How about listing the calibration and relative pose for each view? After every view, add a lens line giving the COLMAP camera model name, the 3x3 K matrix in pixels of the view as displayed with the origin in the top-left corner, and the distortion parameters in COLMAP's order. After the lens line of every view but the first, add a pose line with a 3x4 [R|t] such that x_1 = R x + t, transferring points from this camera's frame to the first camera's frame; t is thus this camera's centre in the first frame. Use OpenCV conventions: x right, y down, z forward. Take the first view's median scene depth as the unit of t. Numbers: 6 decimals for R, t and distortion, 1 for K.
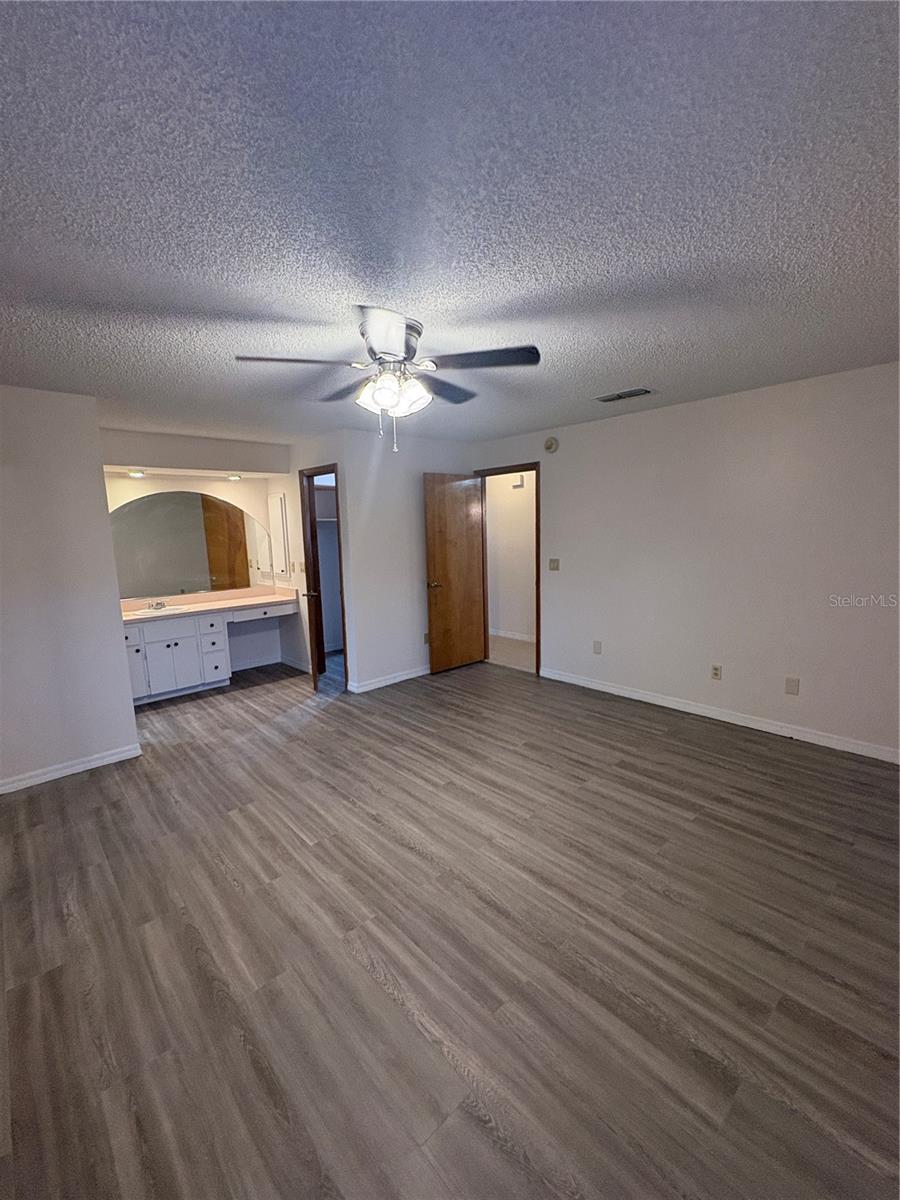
lens RADIAL K [[513.2, 0, 449.1], [0, 513.2, 607.4], [0, 0, 1]] dist [0.003133, 0.000591]
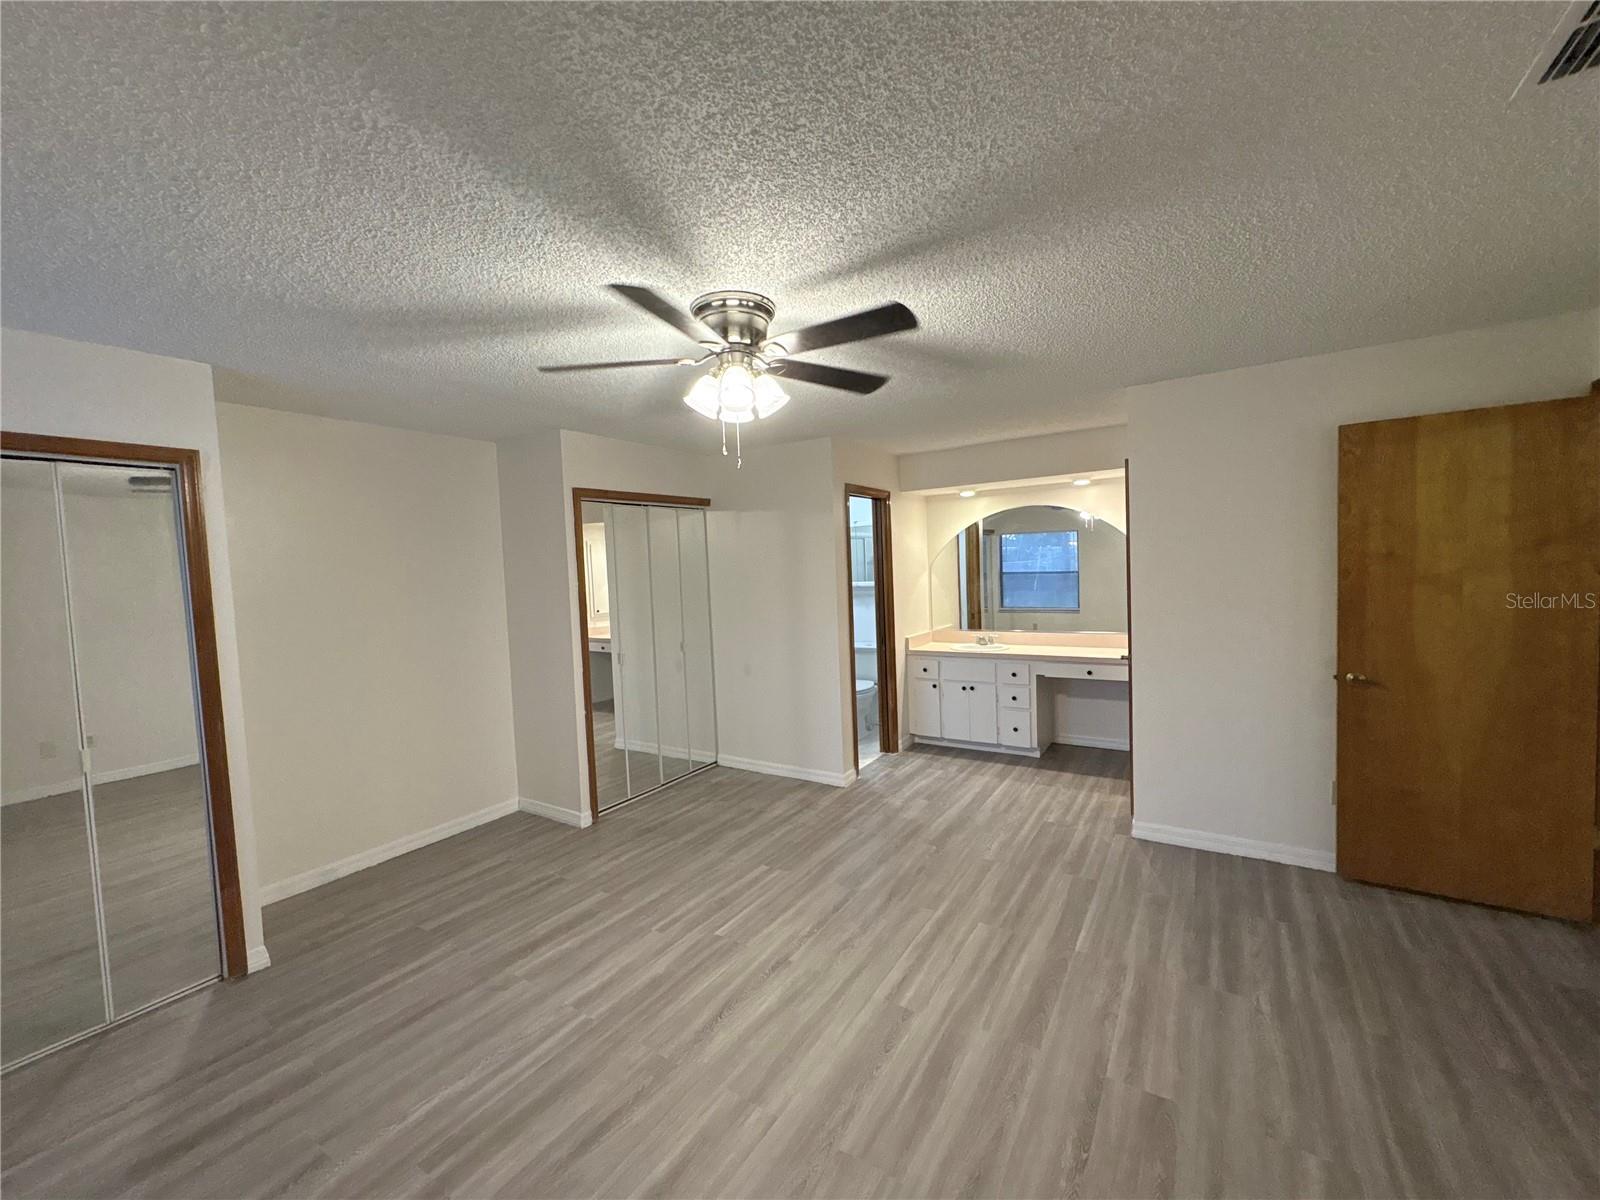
lens RADIAL K [[644.3, 0, 788.5], [0, 644.3, 597.0], [0, 0, 1]] dist [0.003578, 0.000490]
pose [[0.237282, 0.063815, -0.969342, 0.549803], [-0.119383, 0.992192, 0.036096, -0.104773], [0.964077, 0.107158, 0.243048, 0.573316]]
